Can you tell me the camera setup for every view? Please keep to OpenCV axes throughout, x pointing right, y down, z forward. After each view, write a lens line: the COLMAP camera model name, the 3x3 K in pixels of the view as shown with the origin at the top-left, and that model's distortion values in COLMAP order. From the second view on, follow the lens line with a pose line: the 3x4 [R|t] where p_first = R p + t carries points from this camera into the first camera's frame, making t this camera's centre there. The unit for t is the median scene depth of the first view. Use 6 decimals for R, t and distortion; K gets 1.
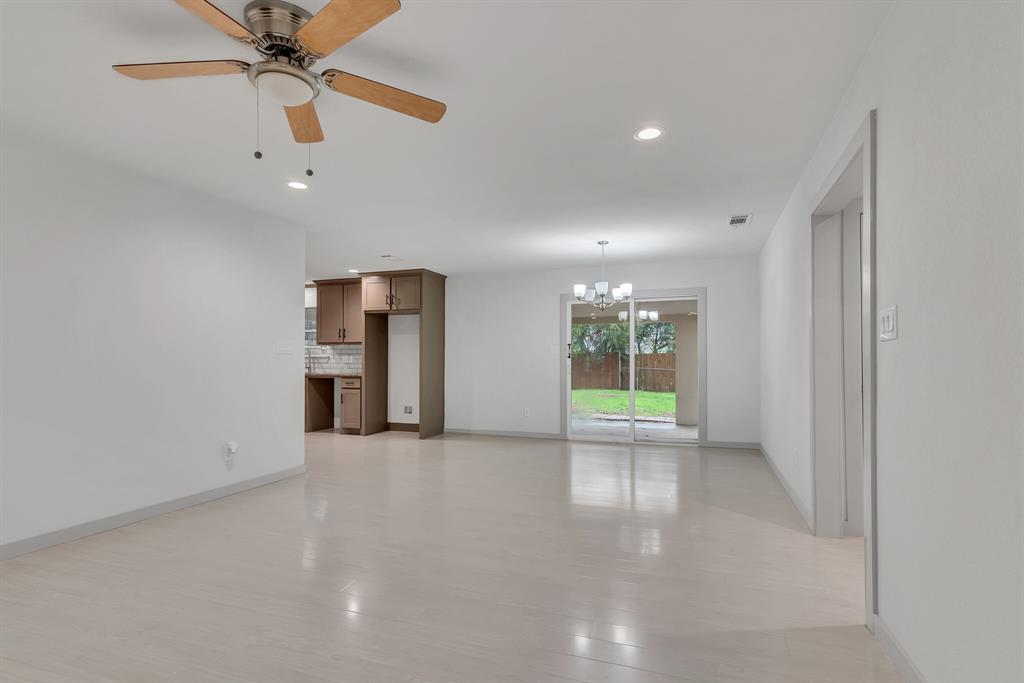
lens RADIAL K [[516.4, 0, 509.1], [0, 516.4, 347.1], [0, 0, 1]] dist [0.015391, 0.000725]
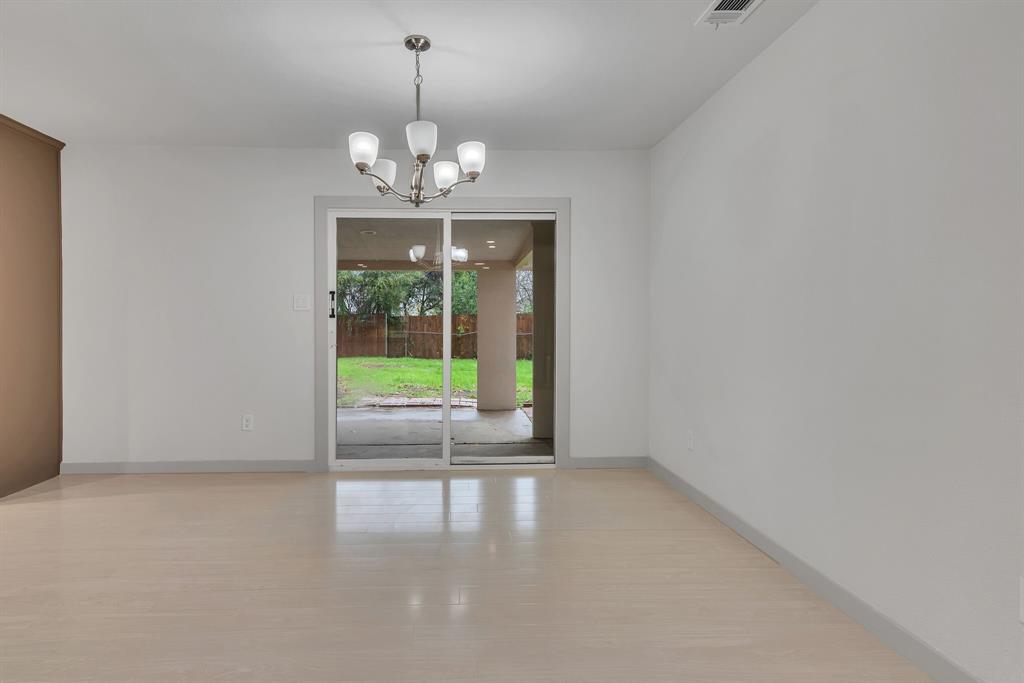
lens RADIAL K [[503.8, 0, 463.4], [0, 503.8, 327.7], [0, 0, 1]] dist [0.014421, 0.000175]
pose [[0.927135, -0.002420, 0.374720, 0.042907], [-0.010261, 0.999440, 0.031841, 0.012211], [-0.374587, -0.033366, 0.926591, 0.427397]]
